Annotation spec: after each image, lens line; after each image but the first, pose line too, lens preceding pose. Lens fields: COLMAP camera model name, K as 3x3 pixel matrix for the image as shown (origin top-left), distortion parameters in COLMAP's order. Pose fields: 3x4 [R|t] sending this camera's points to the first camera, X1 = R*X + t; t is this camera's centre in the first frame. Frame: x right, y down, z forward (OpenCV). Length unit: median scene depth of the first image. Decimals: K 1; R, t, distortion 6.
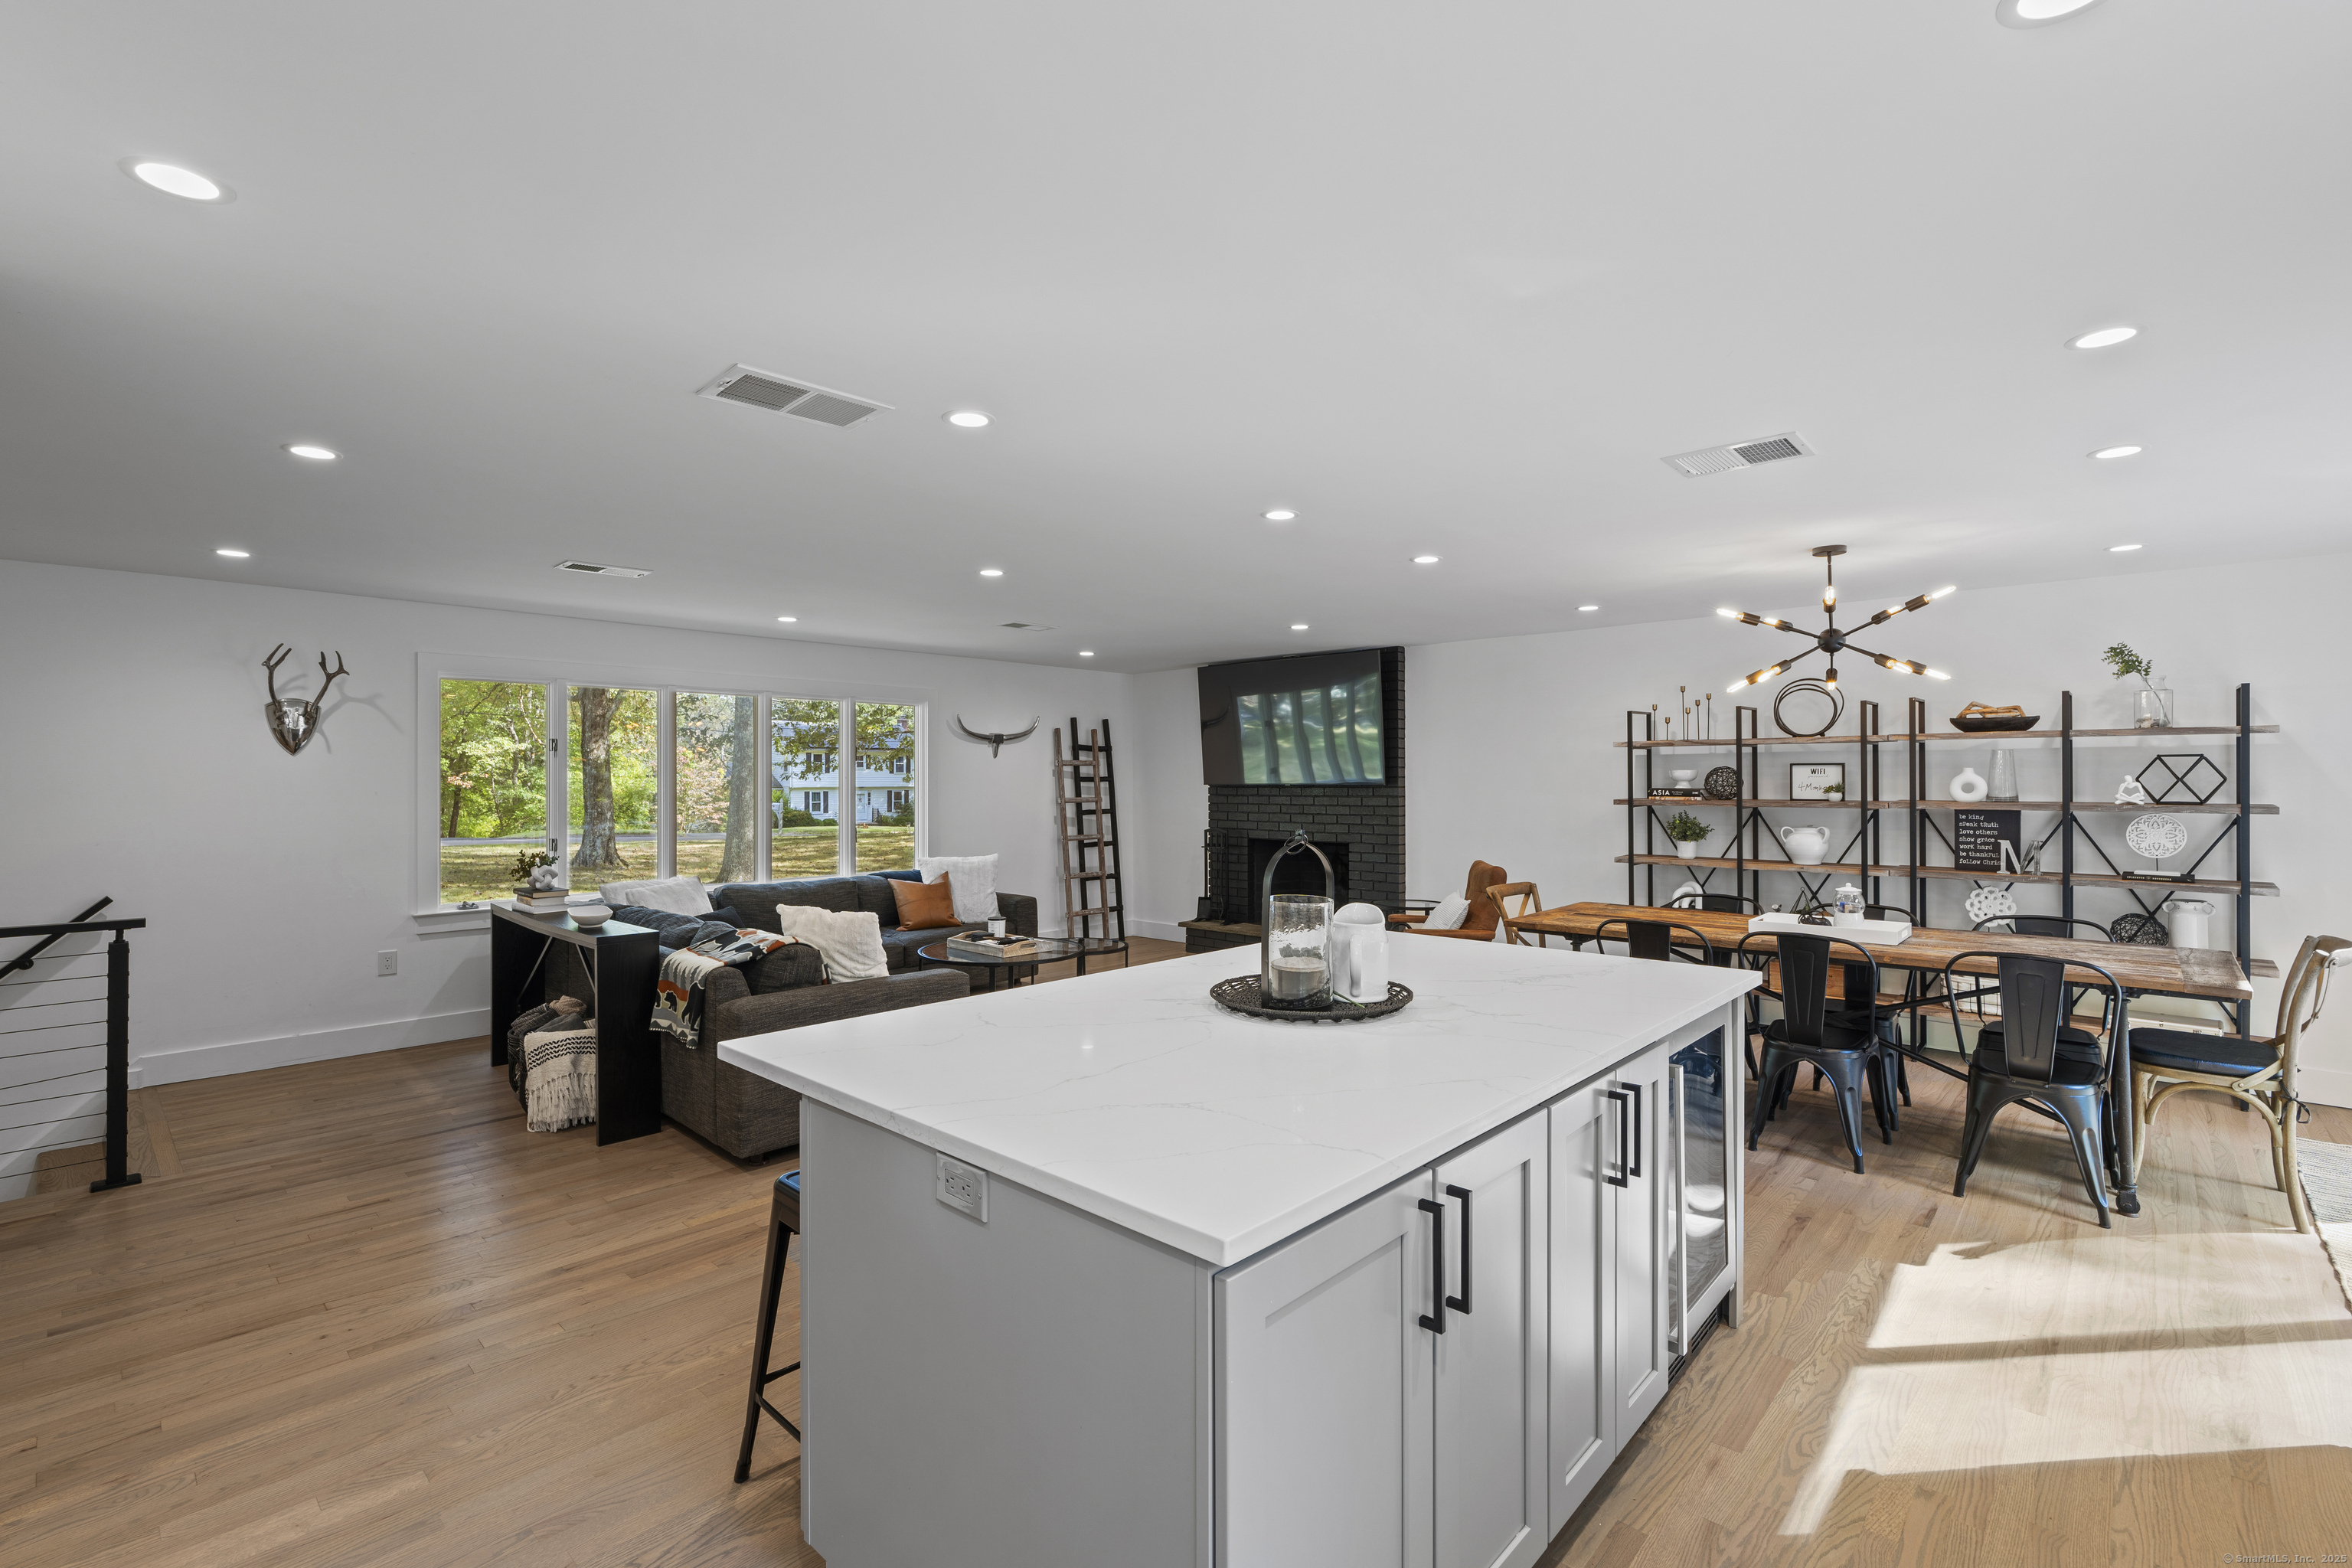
lens RADIAL K [[1042.1, 0, 1180.5], [0, 1042.1, 781.1], [0, 0, 1]] dist [-0.007014, 0.000965]
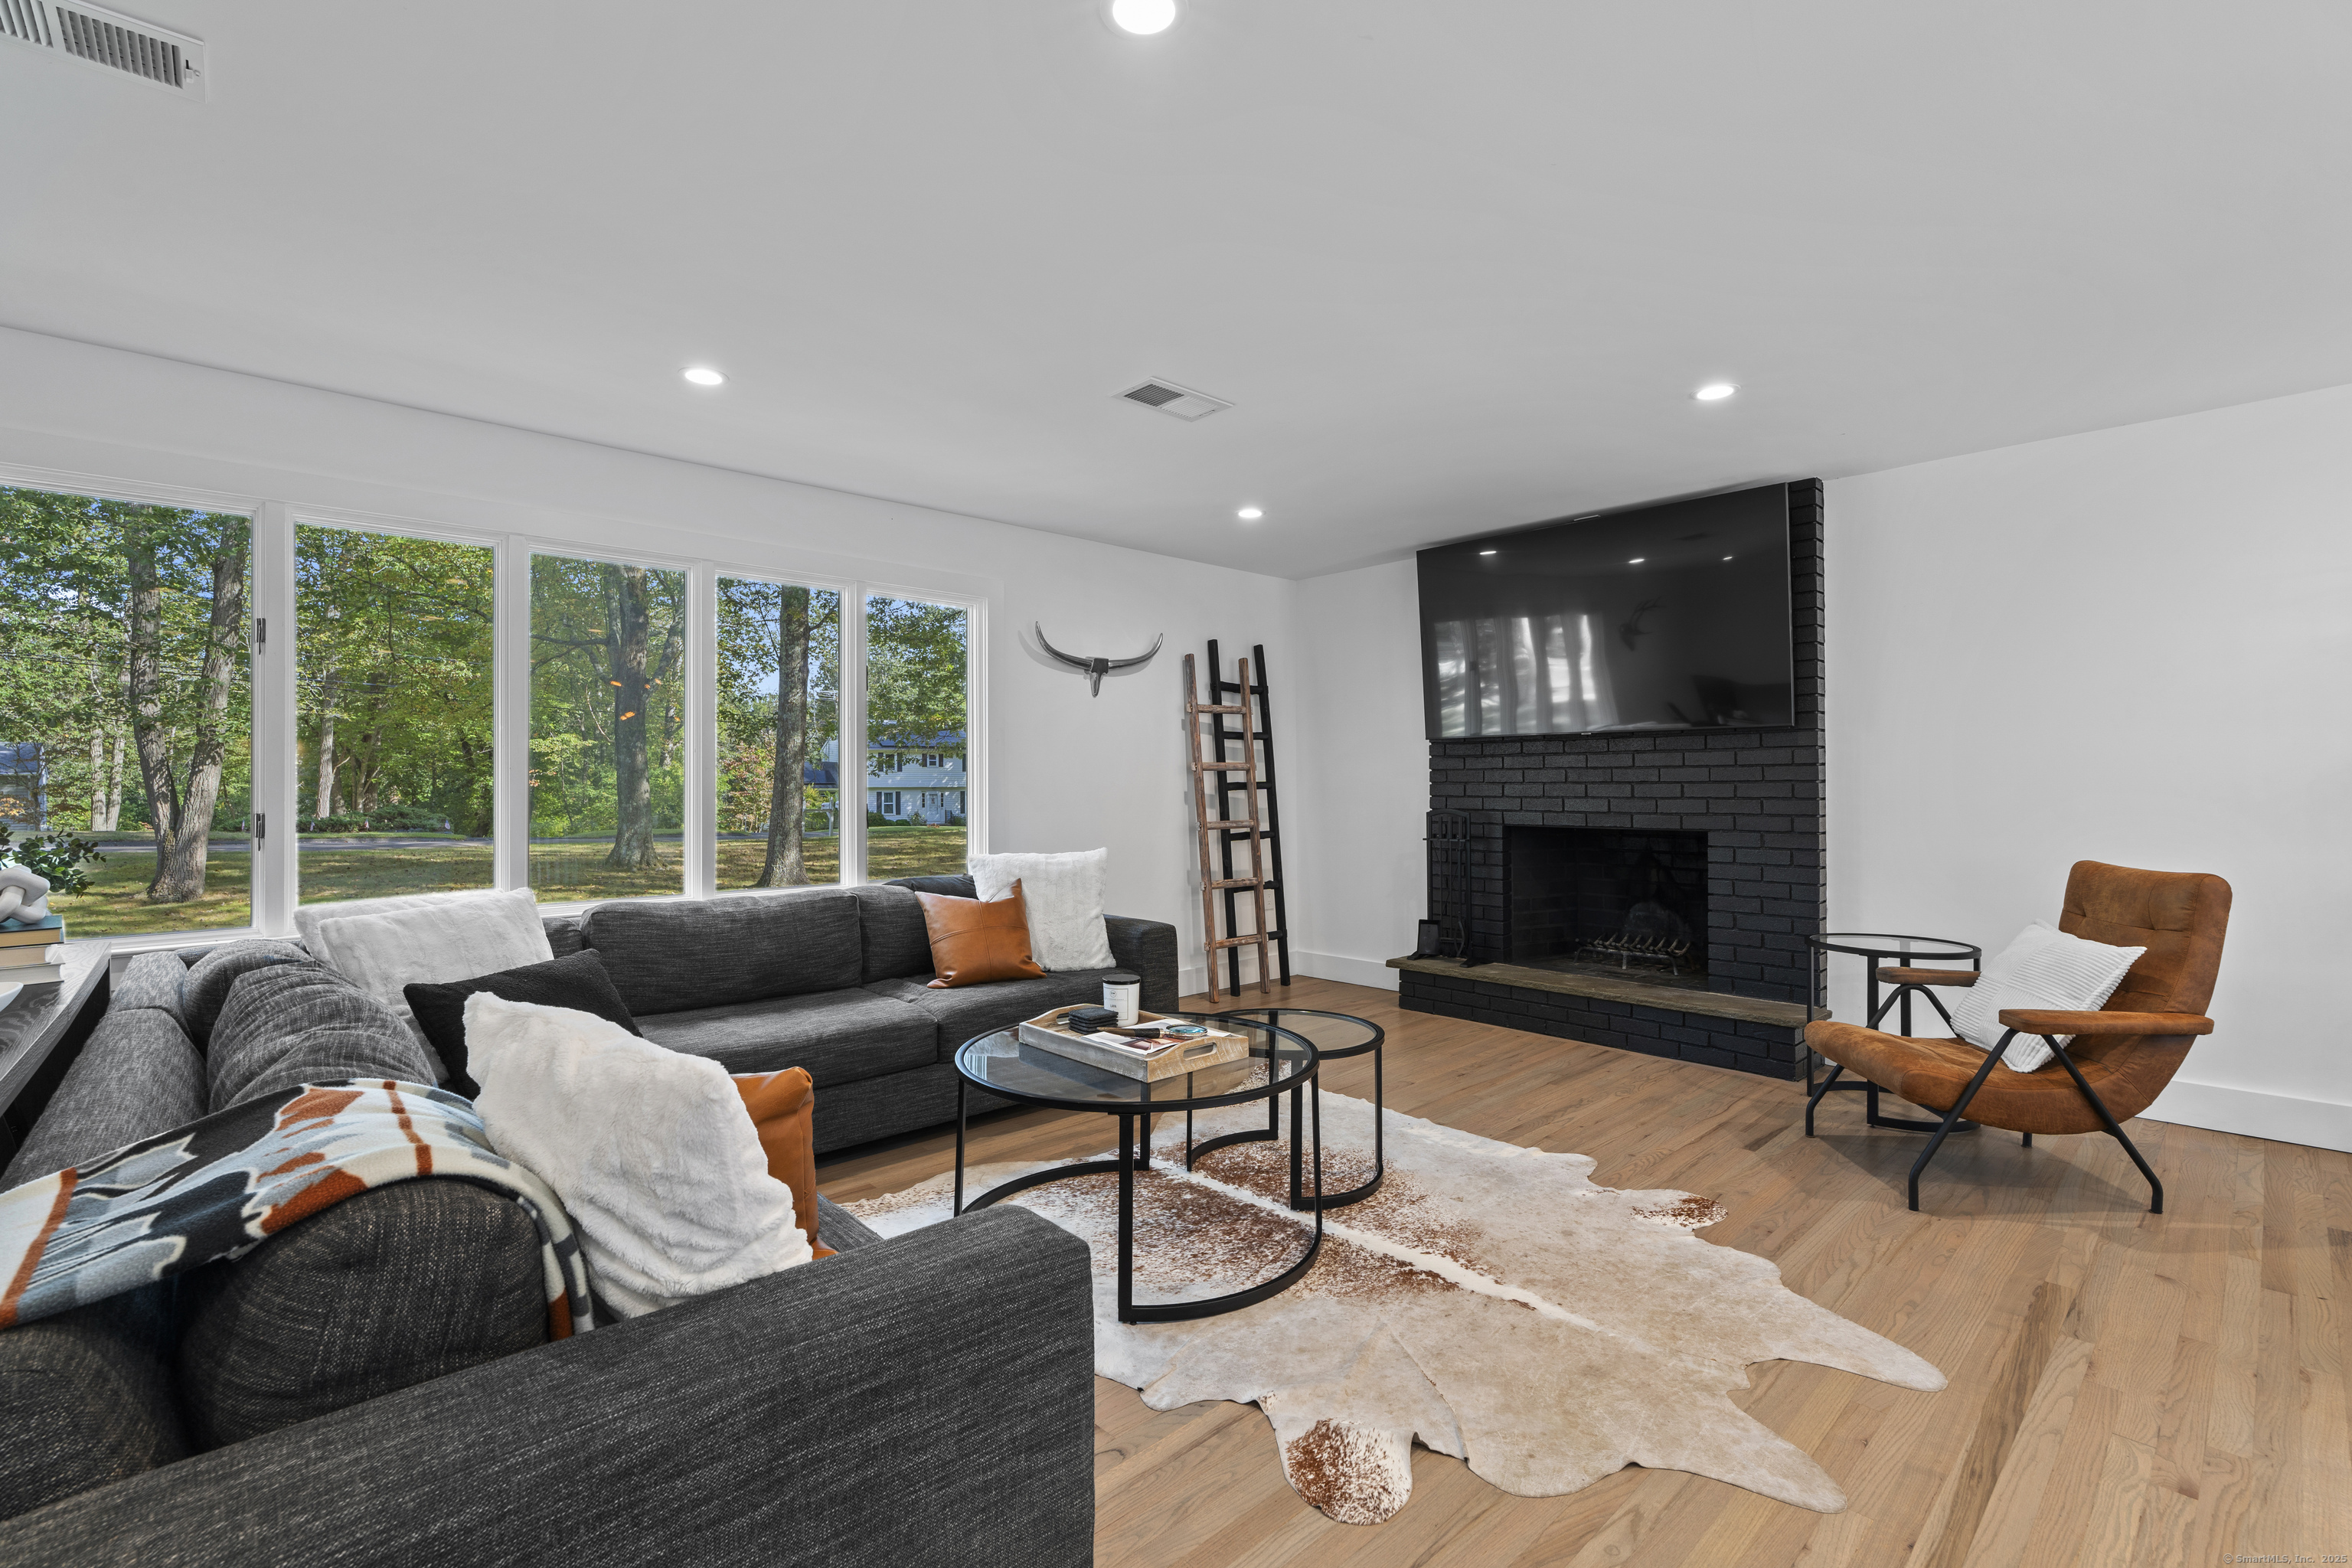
lens RADIAL K [[1042.1, 0, 1181.0], [0, 1042.1, 776.0], [0, 0, 1]] dist [-0.007014, 0.000965]
pose [[0.997635, -0.003110, -0.068671, -0.115111], [0.002579, 0.999966, -0.007820, 0.042269], [0.068693, 0.007624, 0.997609, 0.520737]]
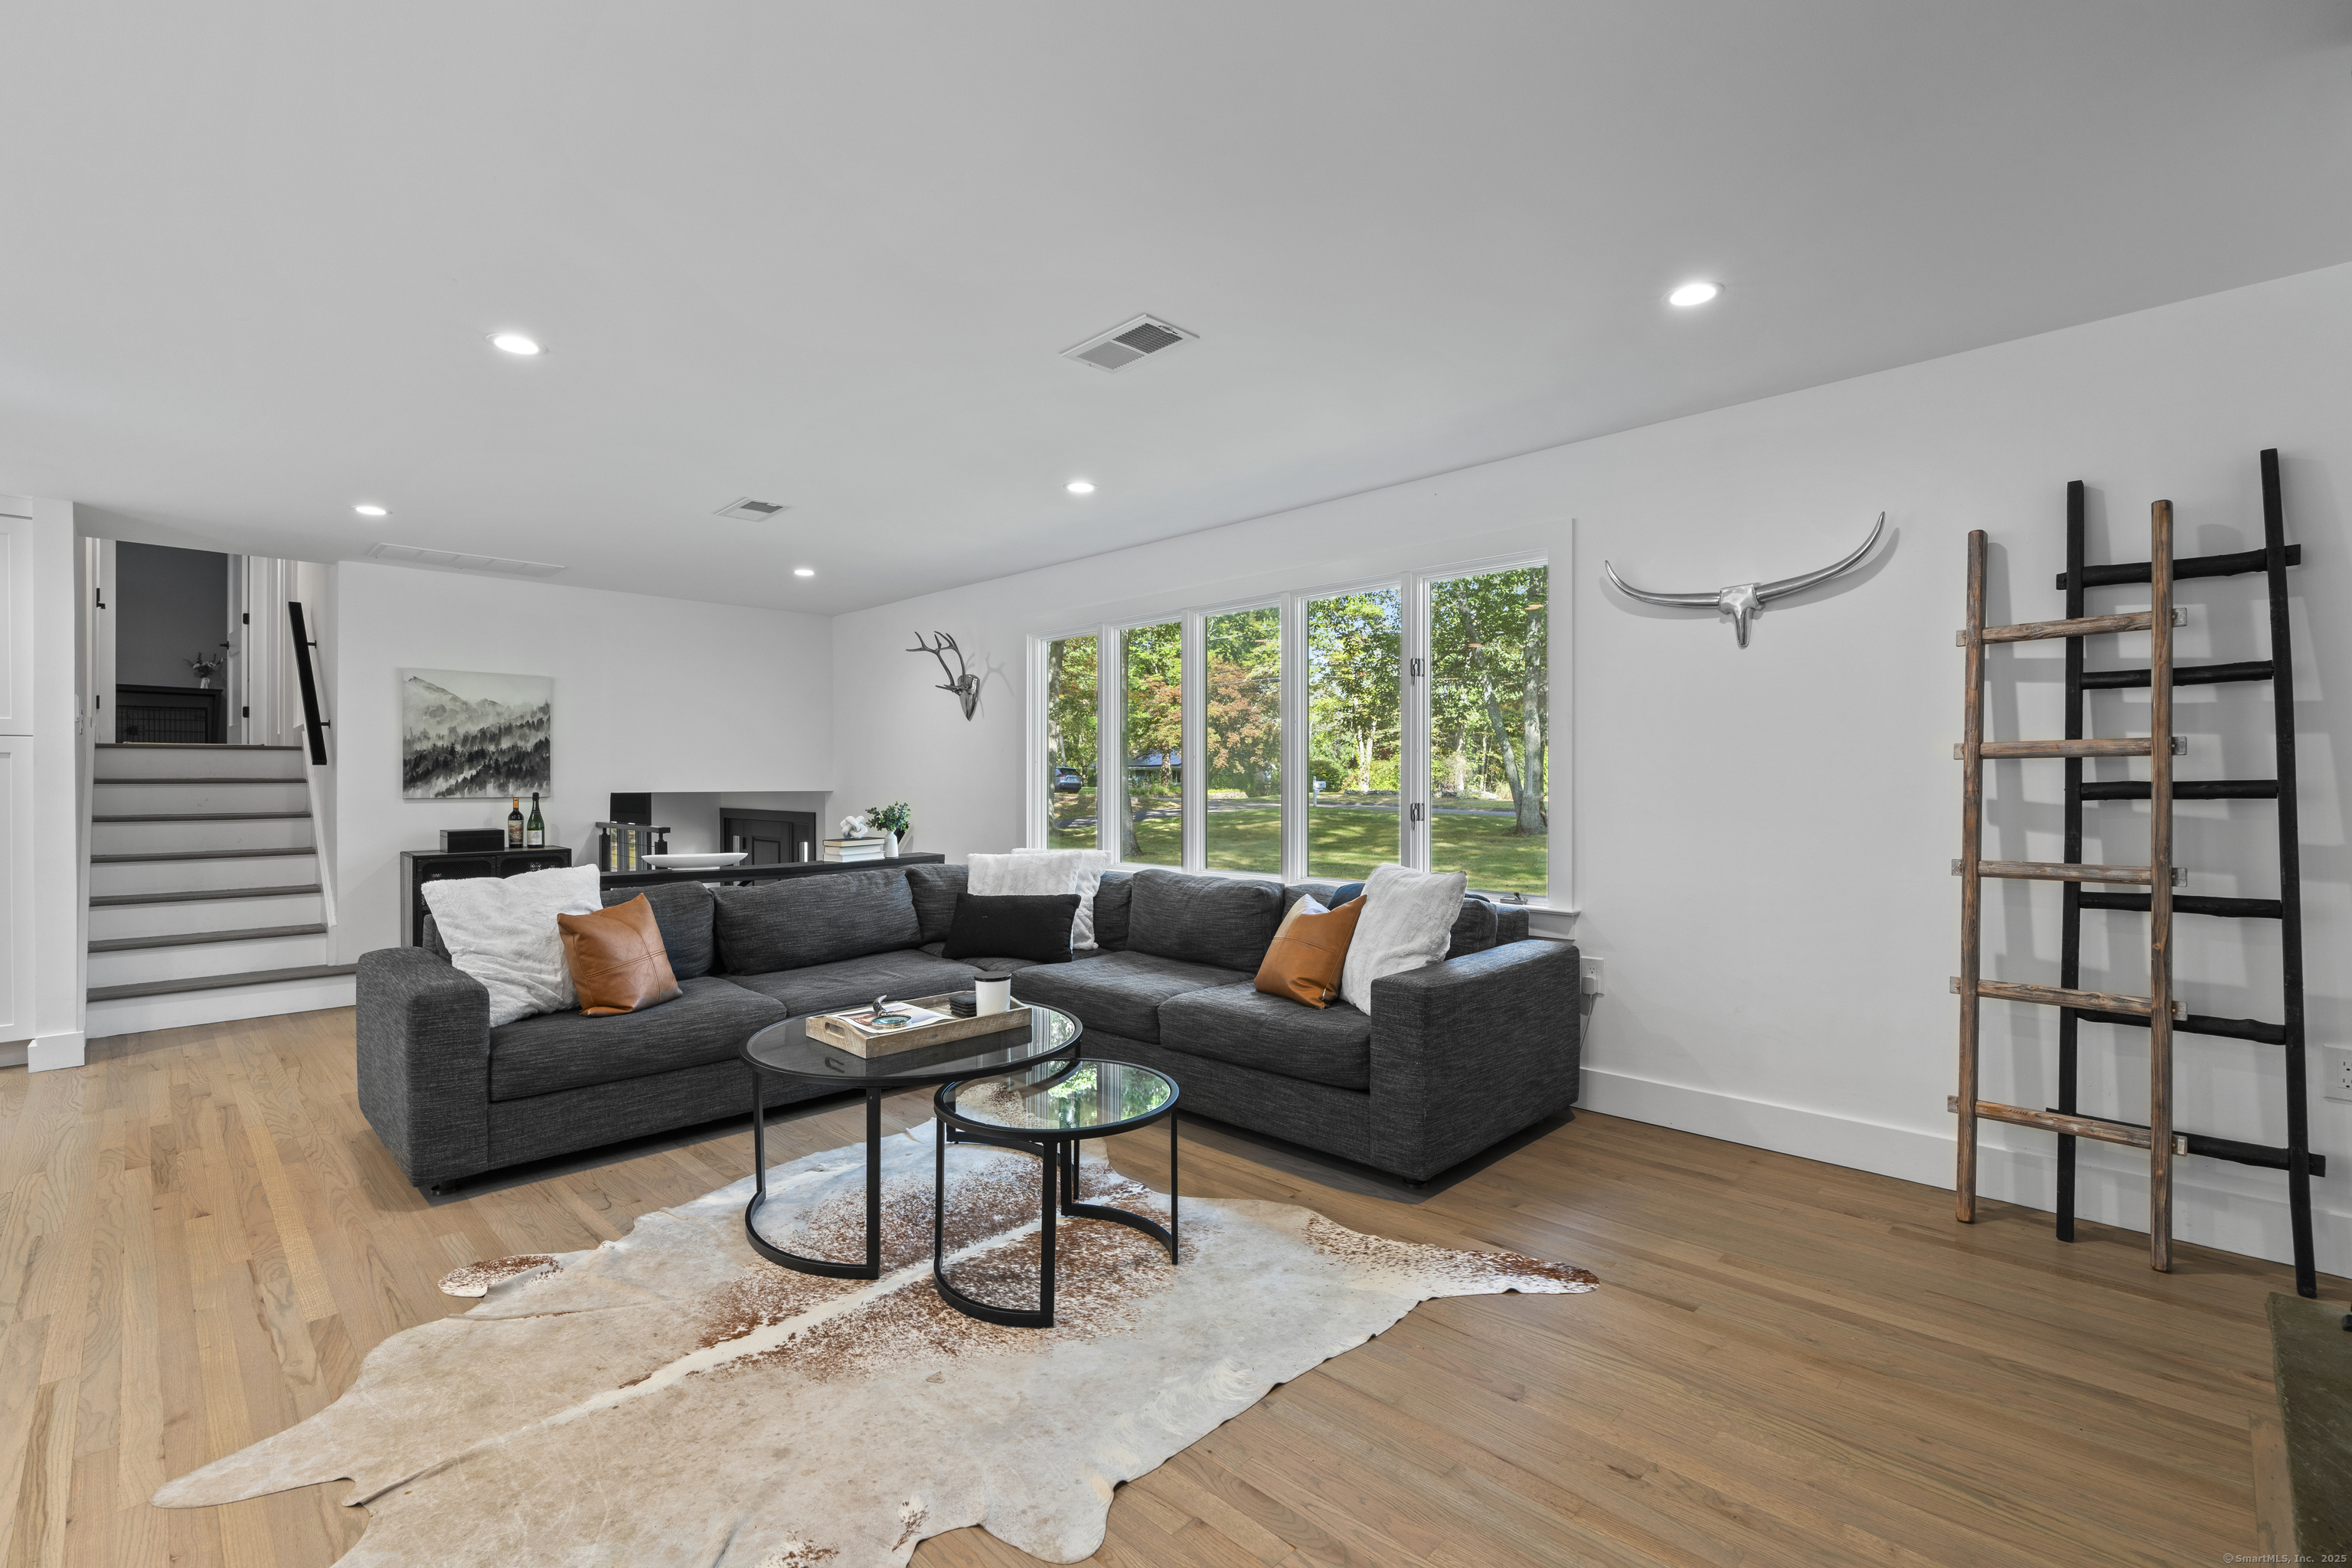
lens RADIAL K [[1042.1, 0, 1179.7], [0, 1042.1, 782.4], [0, 0, 1]] dist [-0.007014, 0.000965]
pose [[-0.031727, 0.003545, -0.999490, 0.313440], [0.003057, 0.999989, 0.003449, 0.038207], [0.999492, -0.002946, -0.031737, 1.098495]]
